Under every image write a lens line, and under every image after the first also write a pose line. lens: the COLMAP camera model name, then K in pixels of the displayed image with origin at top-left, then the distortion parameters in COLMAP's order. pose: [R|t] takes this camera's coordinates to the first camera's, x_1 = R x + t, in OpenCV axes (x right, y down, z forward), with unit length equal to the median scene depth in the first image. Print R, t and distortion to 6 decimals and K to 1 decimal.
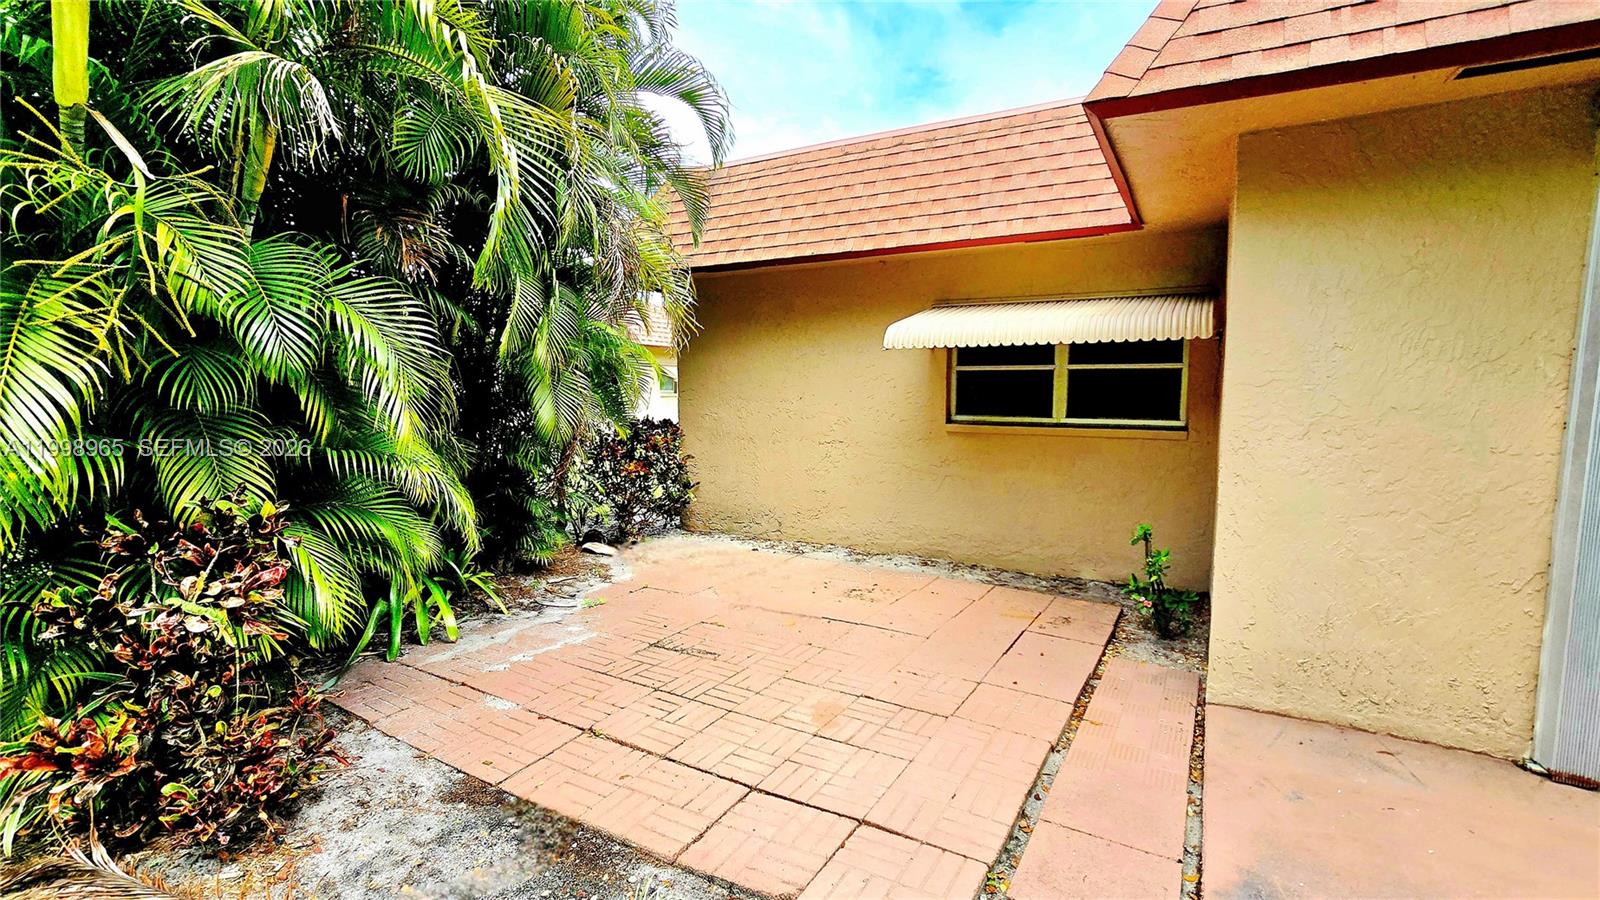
lens RADIAL K [[713.5, 0, 800.6], [0, 713.5, 457.9], [0, 0, 1]] dist [-0.004386, -0.000844]
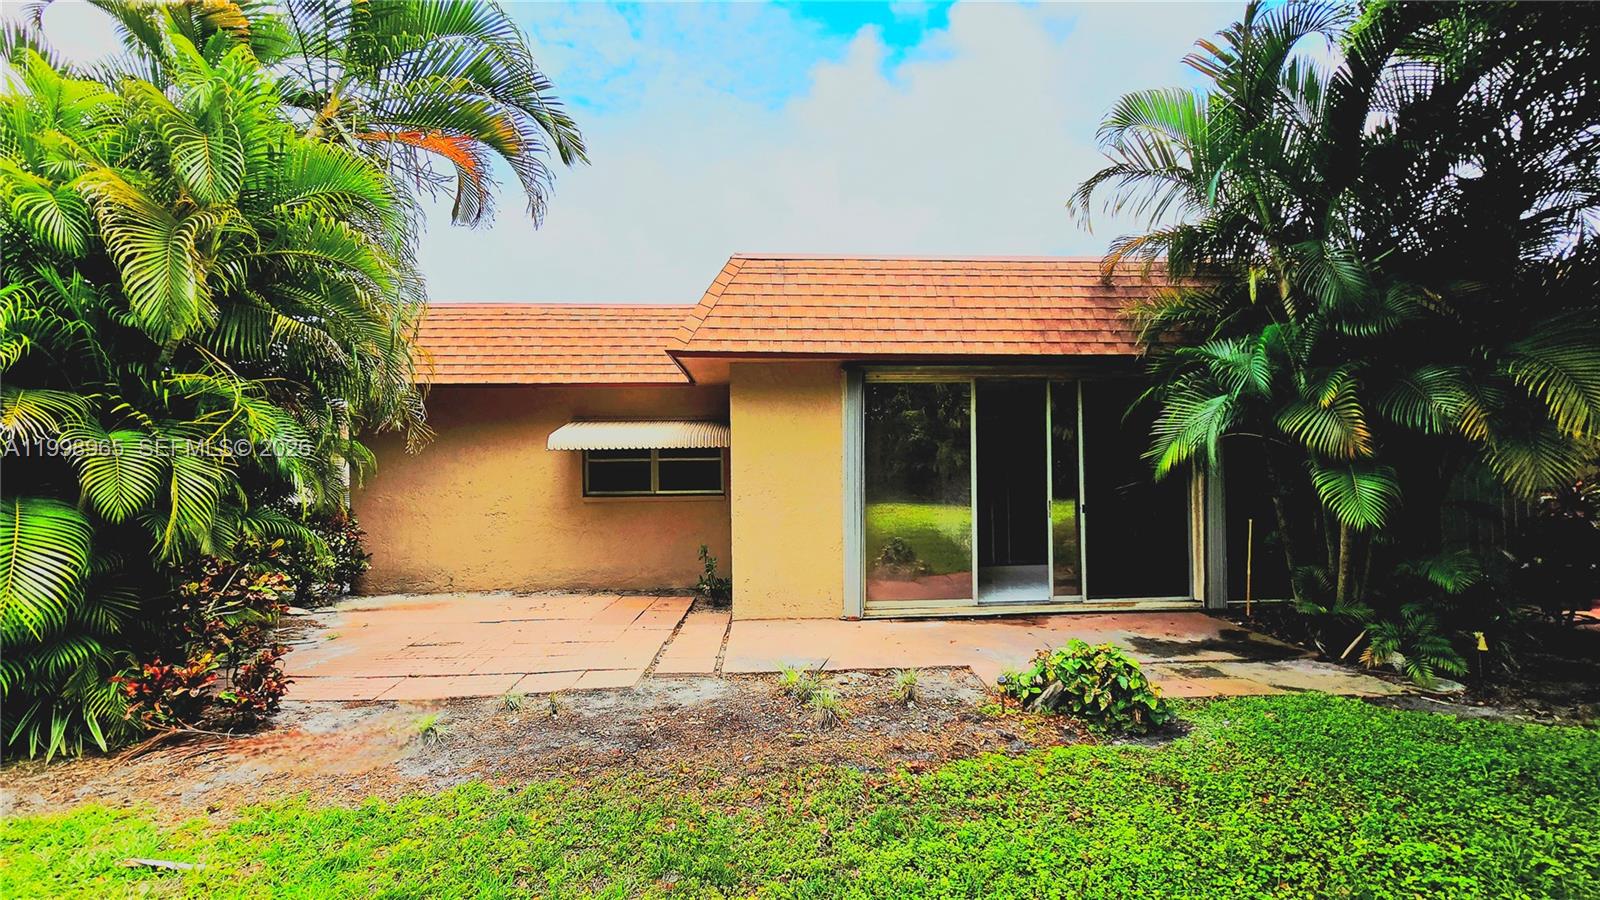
lens RADIAL K [[713.5, 0, 805.2], [0, 713.5, 458.0], [0, 0, 1]] dist [-0.004386, -0.000844]
pose [[0.839665, -0.003743, 0.543092, -0.245321], [0.065850, 0.993300, -0.094963, 0.049535], [-0.539098, 0.115500, 0.834286, -0.580035]]
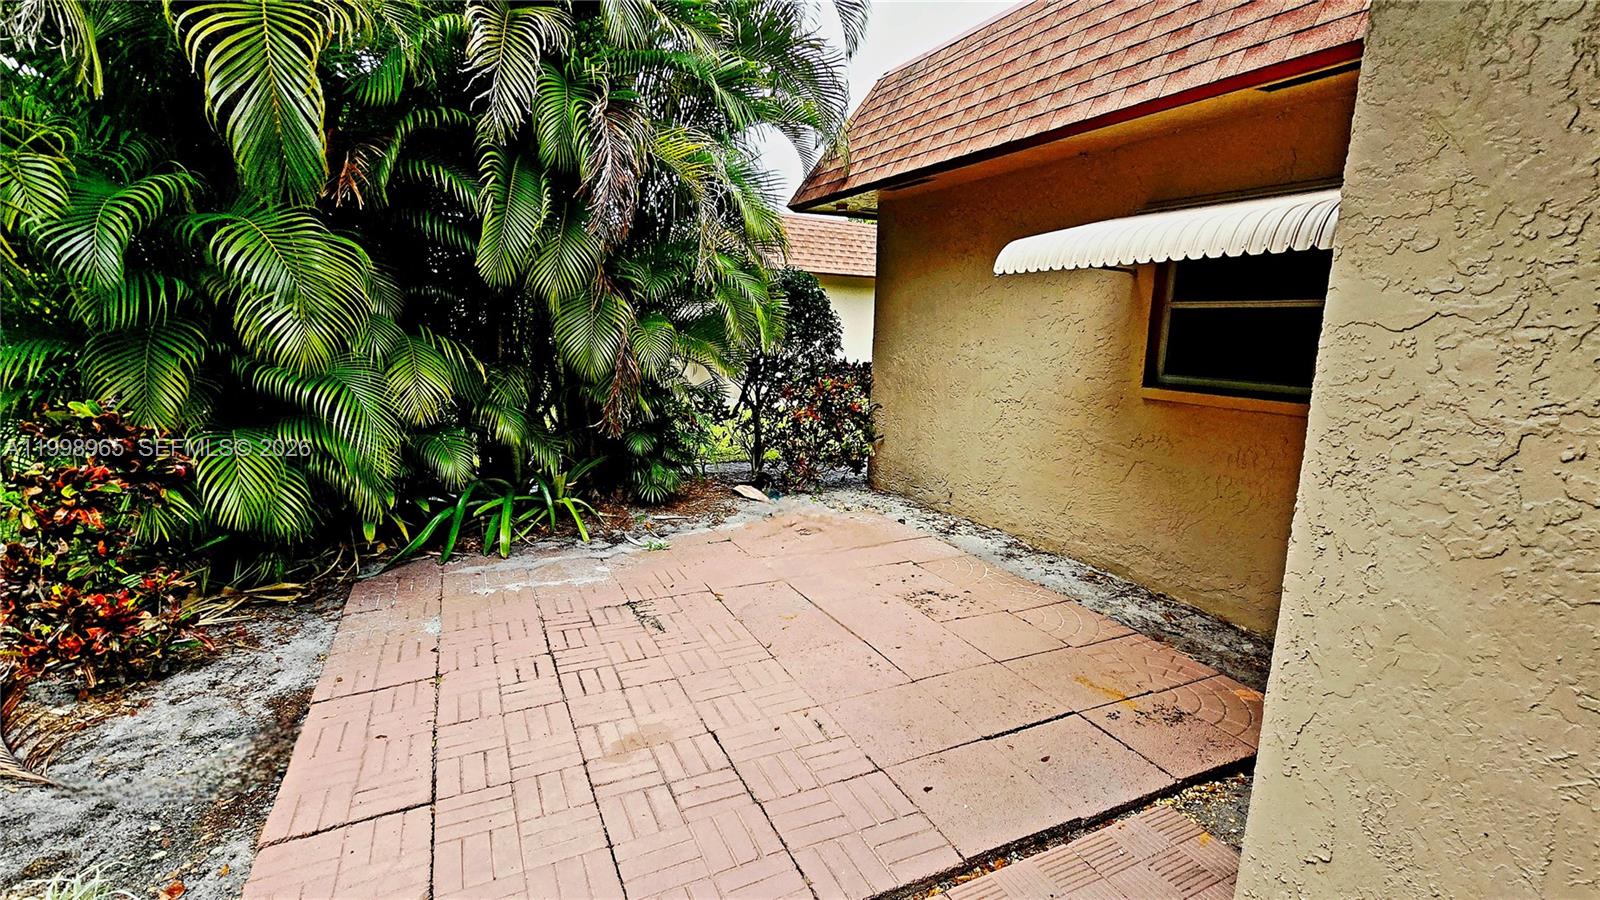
lens RADIAL K [[713.5, 0, 808.4], [0, 713.5, 456.7], [0, 0, 1]] dist [-0.004386, -0.000844]
pose [[0.839661, 0.117850, -0.530170, 0.339852], [-0.078411, 0.992251, 0.096381, -0.023661], [0.537421, -0.039356, 0.842395, 0.270962]]
